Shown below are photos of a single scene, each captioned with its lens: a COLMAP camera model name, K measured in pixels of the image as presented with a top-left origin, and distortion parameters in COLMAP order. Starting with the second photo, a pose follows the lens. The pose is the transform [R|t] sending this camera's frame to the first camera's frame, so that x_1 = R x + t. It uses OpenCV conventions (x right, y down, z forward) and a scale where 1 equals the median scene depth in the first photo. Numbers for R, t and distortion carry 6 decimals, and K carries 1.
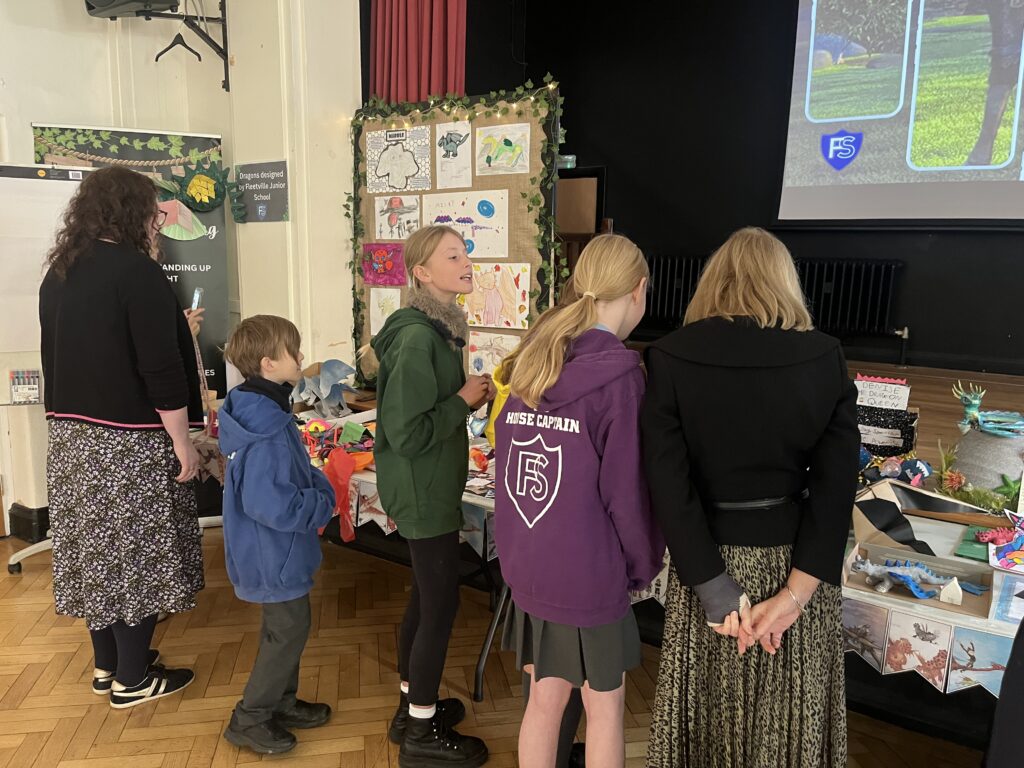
lens RADIAL K [[779.6, 0, 504.6], [0, 779.6, 384.9], [0, 0, 1]] dist [0.065912, -0.096997]
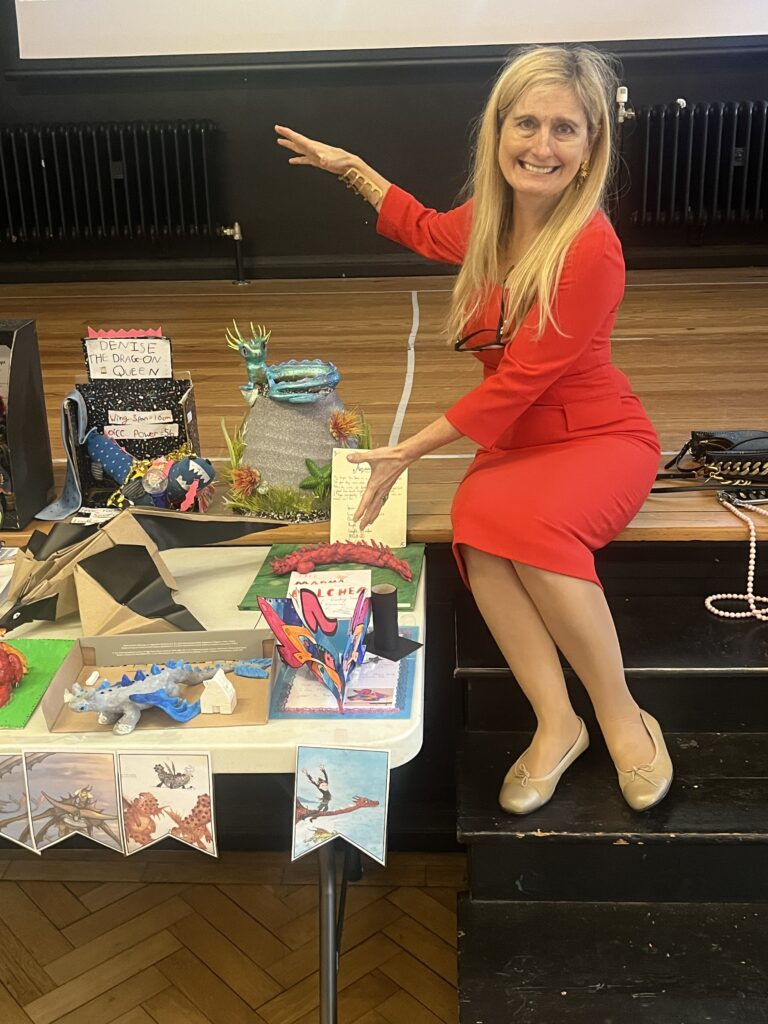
lens RADIAL K [[1128.9, 0, 402.9], [0, 1128.9, 530.2], [0, 0, 1]] dist [0.044215, 0.000000]
pose [[0.848416, -0.225421, 0.478932, 0.225037], [0.133795, 0.966734, 0.218002, -0.023341], [-0.512142, -0.120878, 0.850352, 0.142075]]
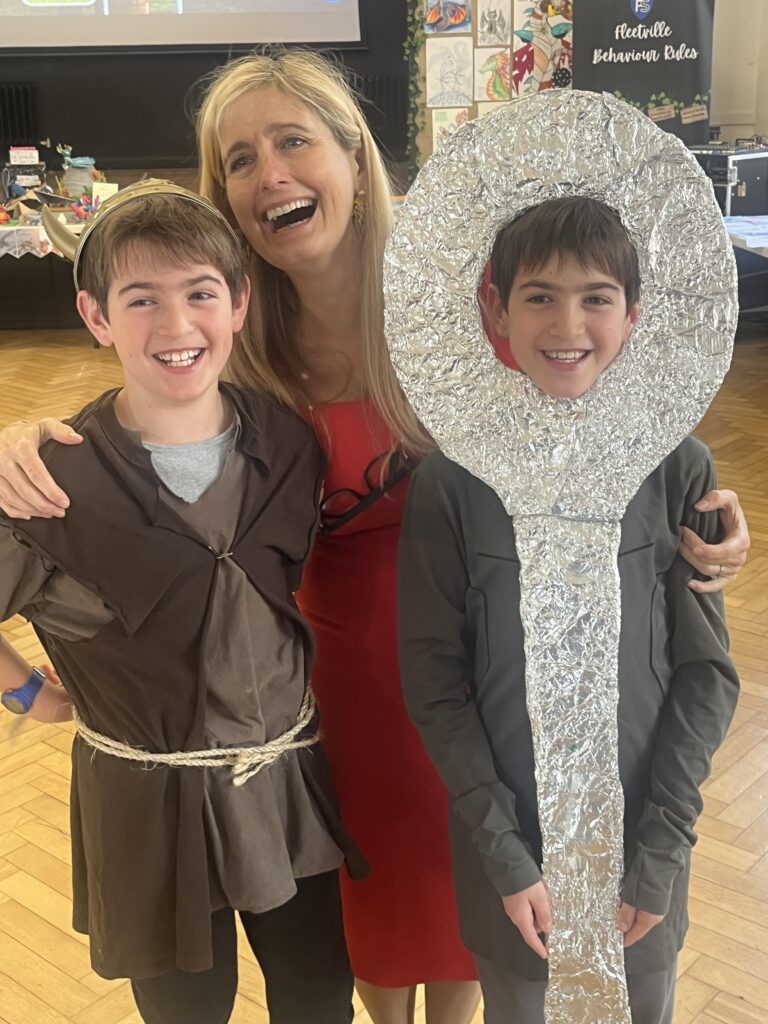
lens RADIAL K [[1322.9, 0, 384.9], [0, 1322.9, 517.2], [0, 0, 1]] dist [0.006704, 0.000000]
pose [[0.775757, -0.235132, 0.585589, -0.954612], [0.144310, 0.969499, 0.198109, 0.365836], [-0.614309, -0.069178, 0.786027, -2.181046]]
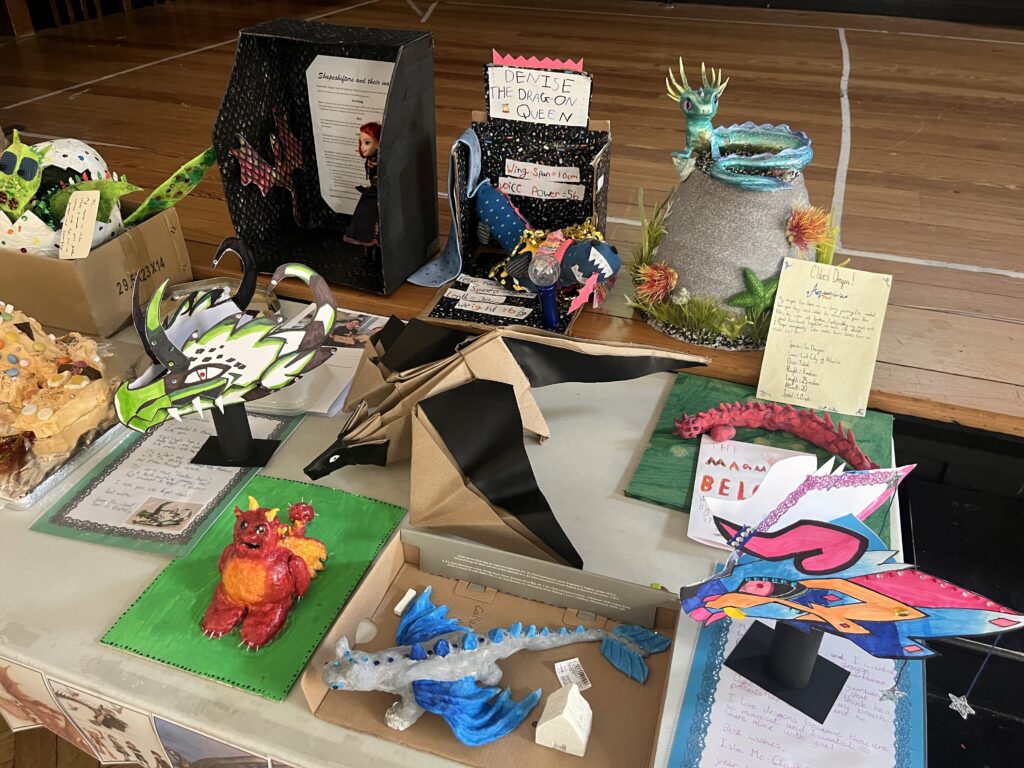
lens RADIAL K [[779.6, 0, 521.2], [0, 779.6, 387.4], [0, 0, 1]] dist [0.065912, -0.096997]
pose [[0.966688, -0.153145, 0.205086, 0.370347], [0.055557, 0.907695, 0.415936, -0.028285], [-0.249854, -0.390686, 0.885967, 0.550046]]
